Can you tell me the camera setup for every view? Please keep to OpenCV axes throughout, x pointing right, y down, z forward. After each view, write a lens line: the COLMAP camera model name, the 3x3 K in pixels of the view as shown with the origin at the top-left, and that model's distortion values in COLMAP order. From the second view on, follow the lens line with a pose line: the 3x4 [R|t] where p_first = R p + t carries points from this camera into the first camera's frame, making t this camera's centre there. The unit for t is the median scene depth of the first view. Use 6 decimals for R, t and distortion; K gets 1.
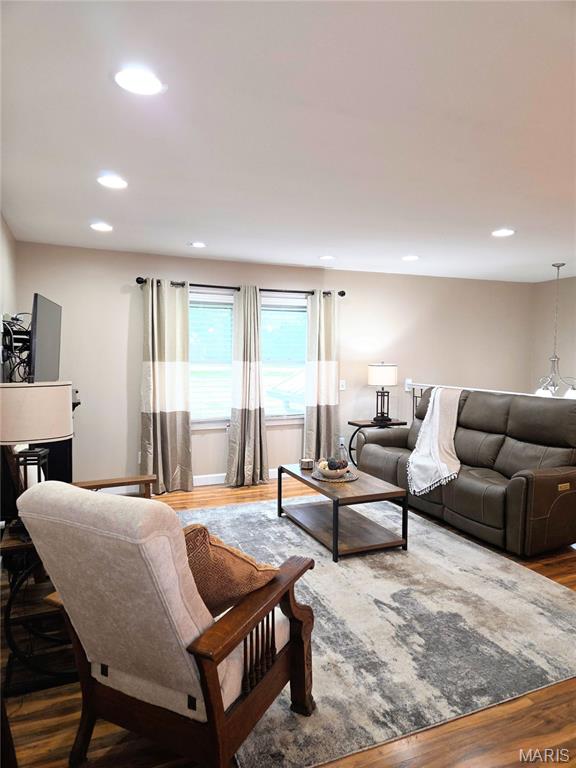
lens RADIAL K [[506.8, 0, 299.0], [0, 506.8, 382.6], [0, 0, 1]] dist [0.081730, -0.068853]
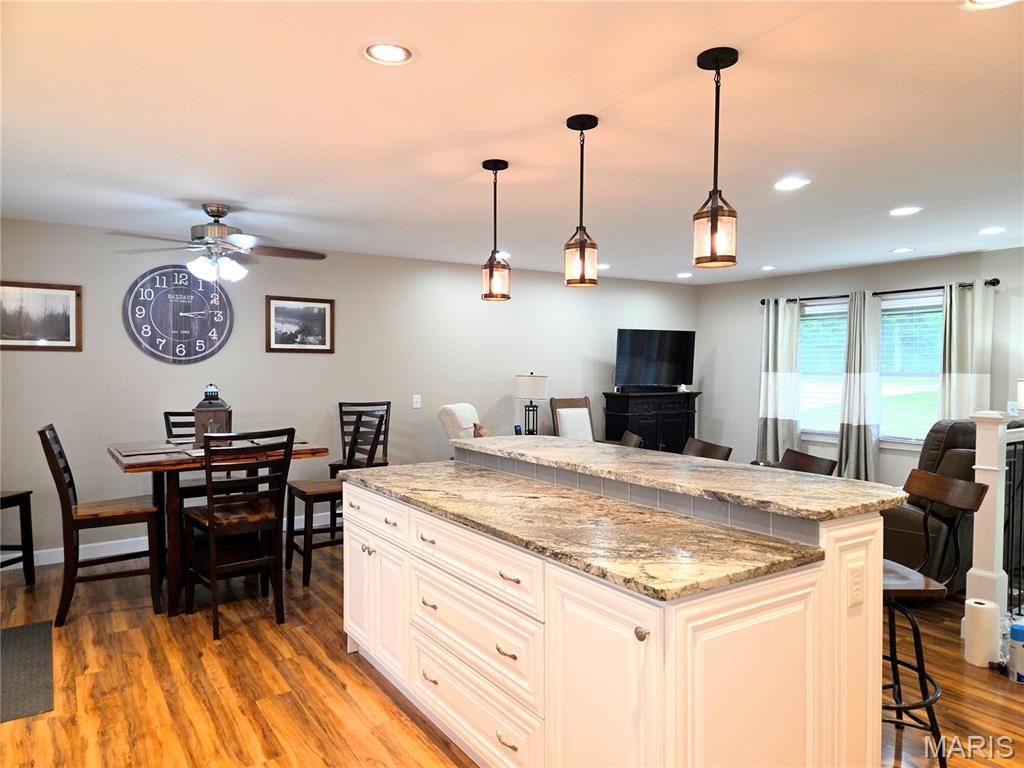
lens RADIAL K [[675.8, 0, 510.2], [0, 675.8, 389.6], [0, 0, 1]] dist [0.081730, -0.068853]
pose [[0.191069, 0.026965, -0.981206, 1.273903], [-0.065493, 0.997745, 0.014666, 0.014321], [0.979389, 0.061460, 0.192404, 0.183578]]
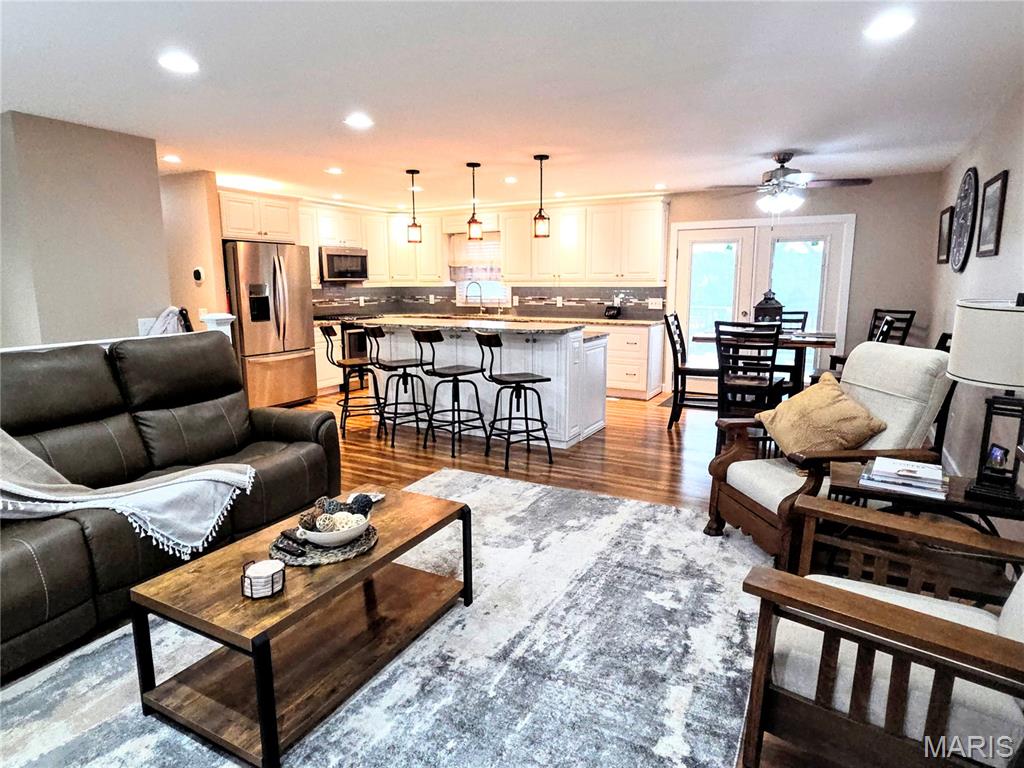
lens RADIAL K [[611.4, 0, 509.3], [0, 611.4, 377.5], [0, 0, 1]] dist [0.002399, 0.001520]
pose [[-0.616815, -0.132435, 0.775887, -0.410816], [0.051520, 0.976836, 0.207693, -0.059080], [-0.785420, 0.168082, -0.595704, 1.113641]]
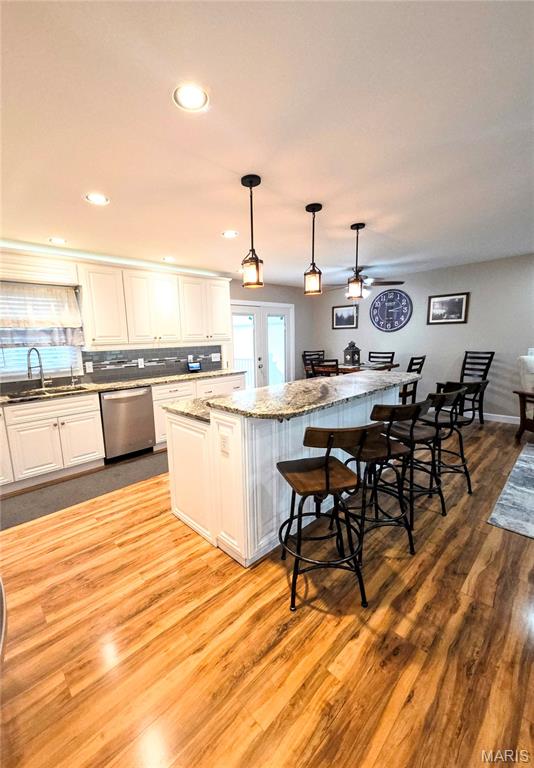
lens RADIAL K [[314.3, 0, 257.2], [0, 314.3, 383.4], [0, 0, 1]] dist [0.015591, -0.000193]
pose [[-0.931878, 0.071170, -0.355723, 0.977874], [-0.004750, 0.978090, 0.208131, -0.037696], [0.362741, 0.195642, -0.911122, 0.908640]]
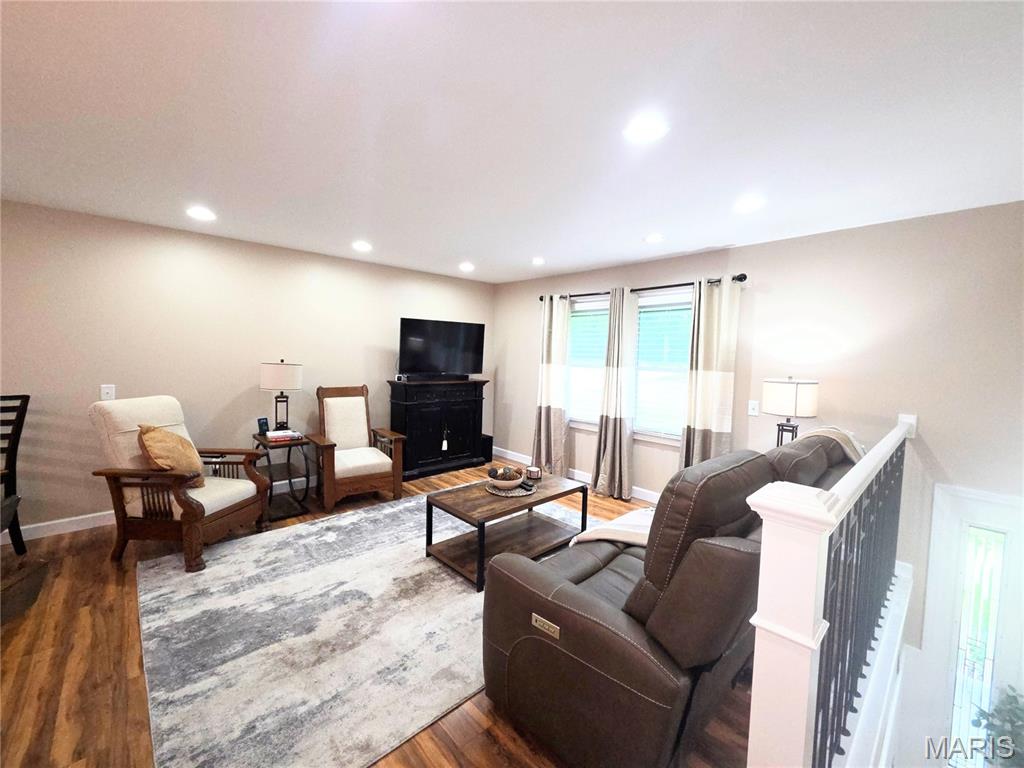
lens RADIAL K [[416.4, 0, 508.1], [0, 416.4, 380.9], [0, 0, 1]] dist [0.001067, -0.000393]
pose [[0.338693, 0.060497, -0.938950, 0.723009], [-0.084644, 0.995844, 0.033630, -0.032321], [0.937082, 0.068086, 0.342406, 0.688593]]
